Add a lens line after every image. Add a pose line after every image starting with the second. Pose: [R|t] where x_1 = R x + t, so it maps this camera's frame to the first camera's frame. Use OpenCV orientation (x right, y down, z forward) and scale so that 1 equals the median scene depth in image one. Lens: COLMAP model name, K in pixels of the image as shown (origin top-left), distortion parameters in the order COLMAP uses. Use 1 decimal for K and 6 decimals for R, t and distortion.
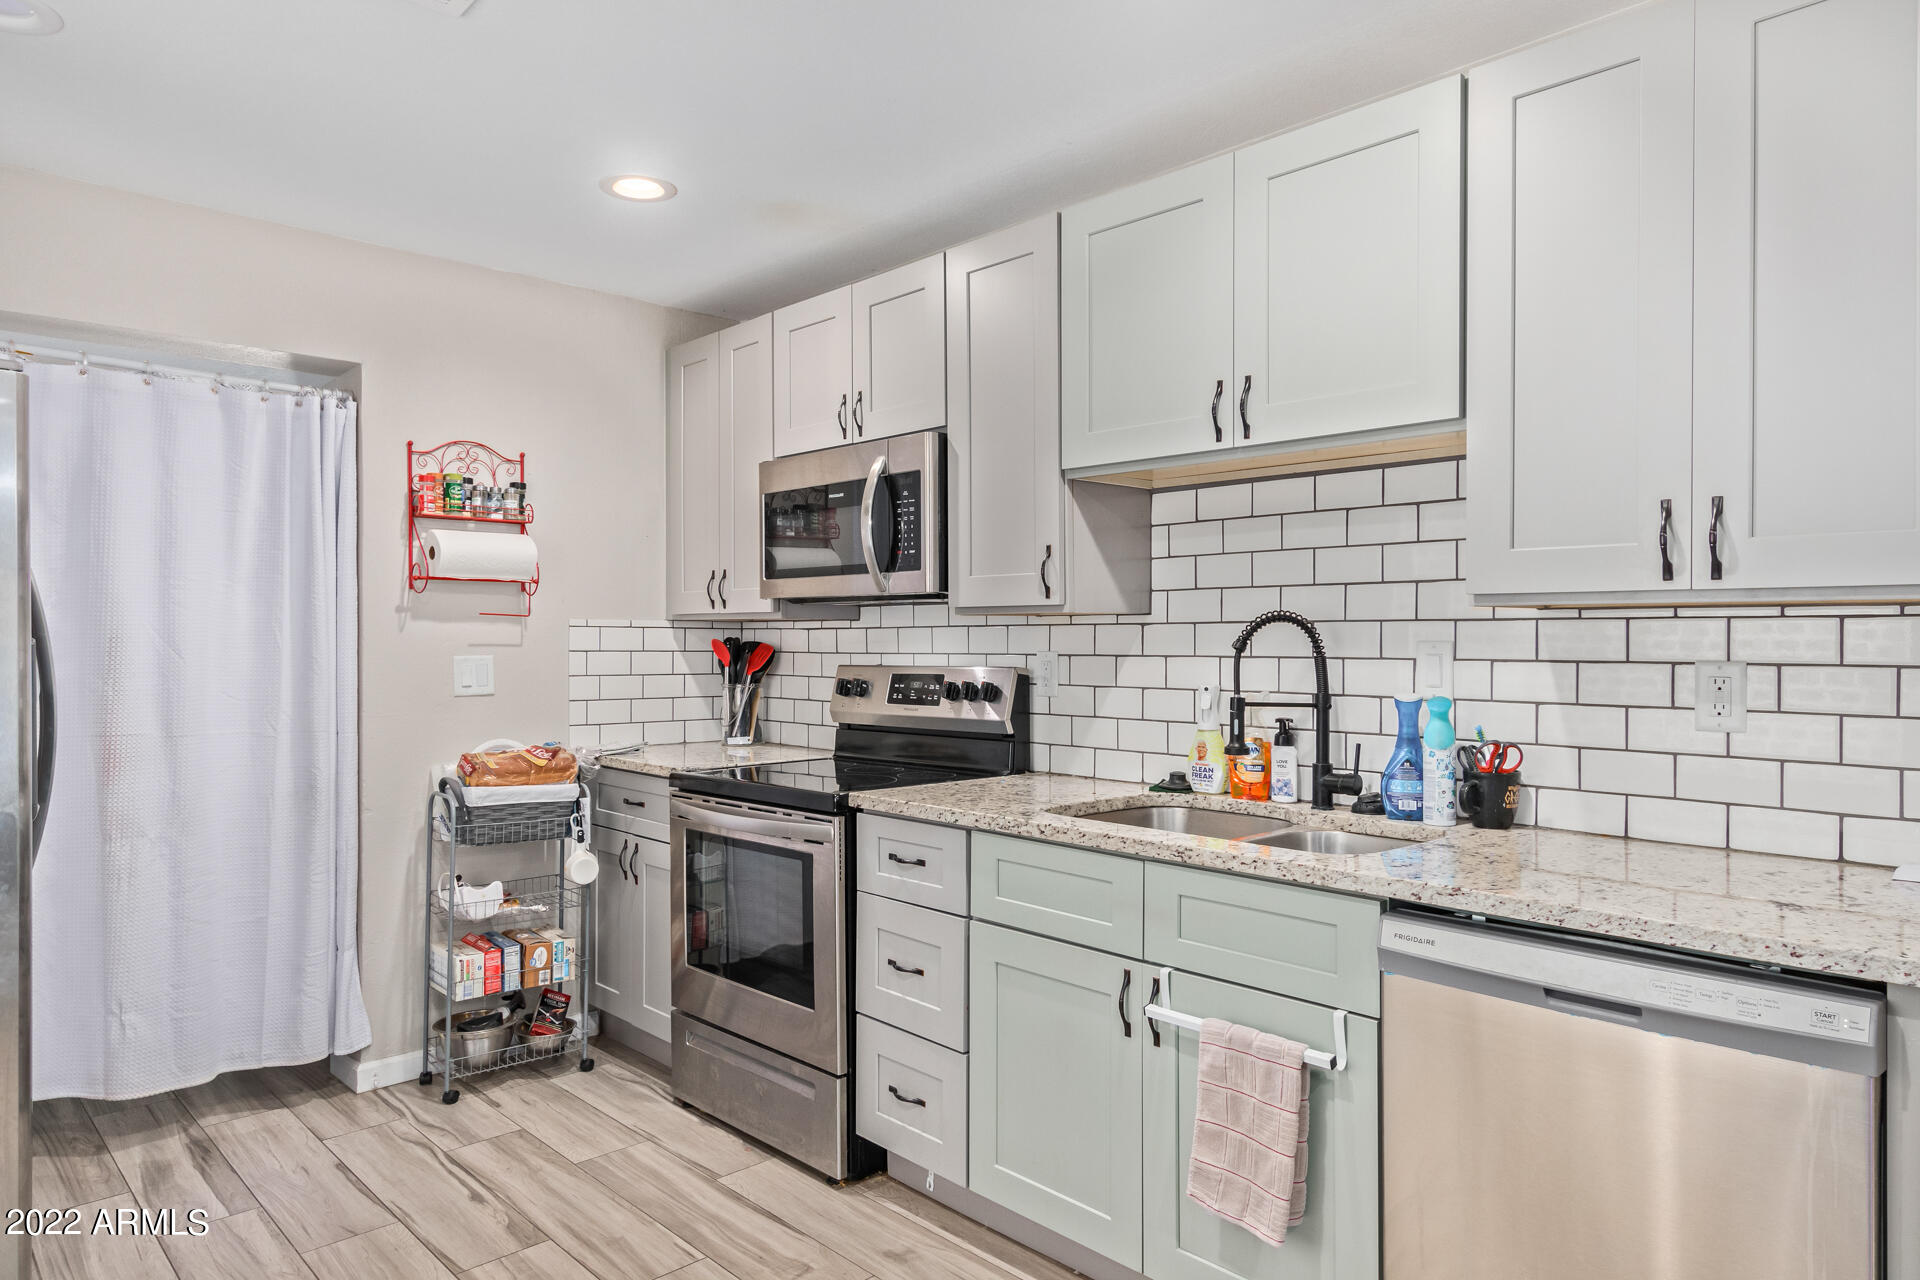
lens RADIAL K [[1182.9, 0, 960.0], [0, 1182.9, 640.0], [0, 0, 1]] dist [0.000024, 0.000620]
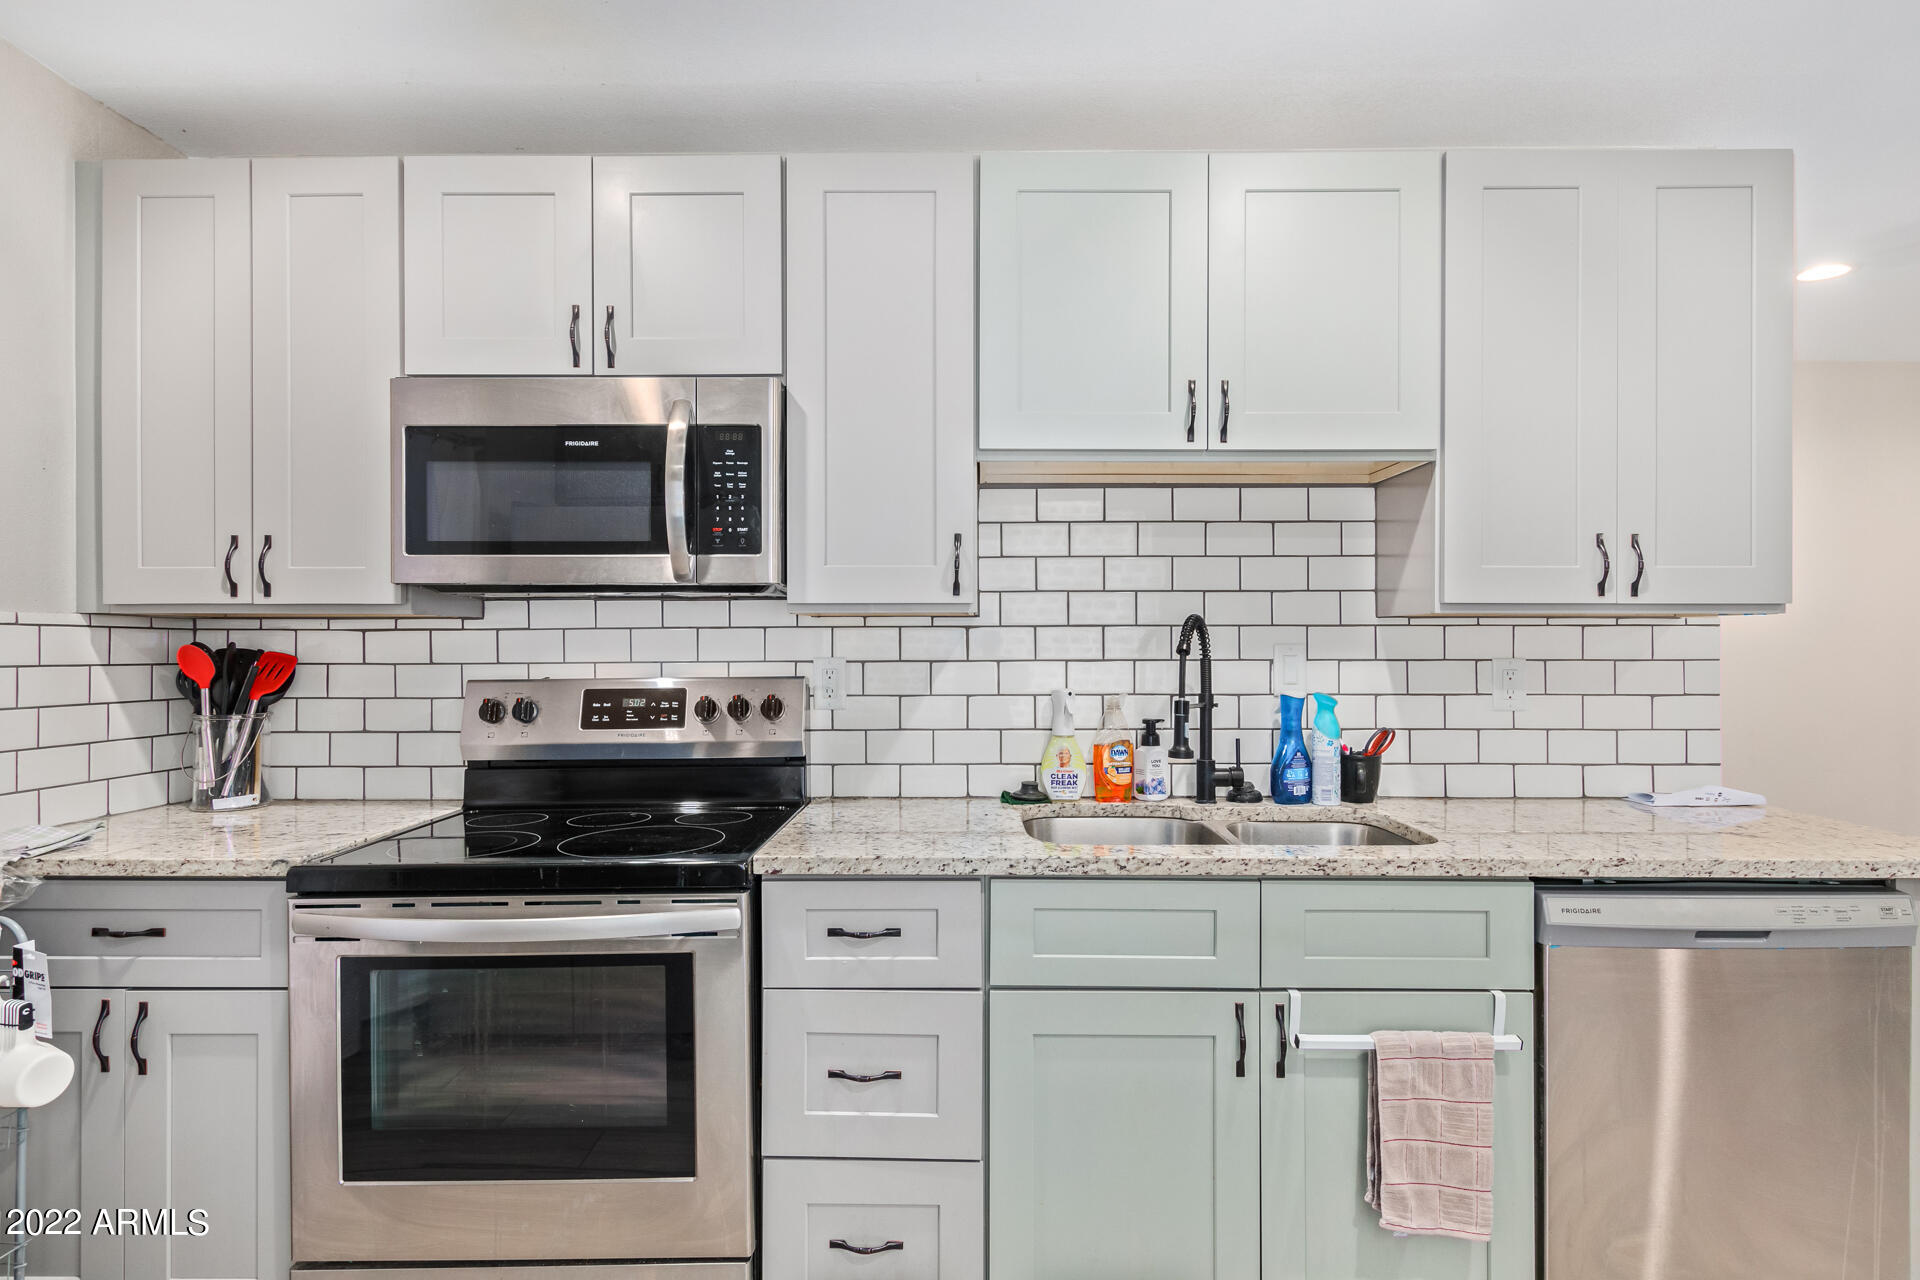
lens RADIAL K [[999.9, 0, 960.0], [0, 999.9, 640.0], [0, 0, 1]] dist [0.006539, 0.000034]
pose [[0.695904, 0.001286, 0.718133, -0.447315], [0.003352, 0.999982, -0.005040, 0.000878], [-0.718127, 0.005914, 0.695887, 0.487108]]
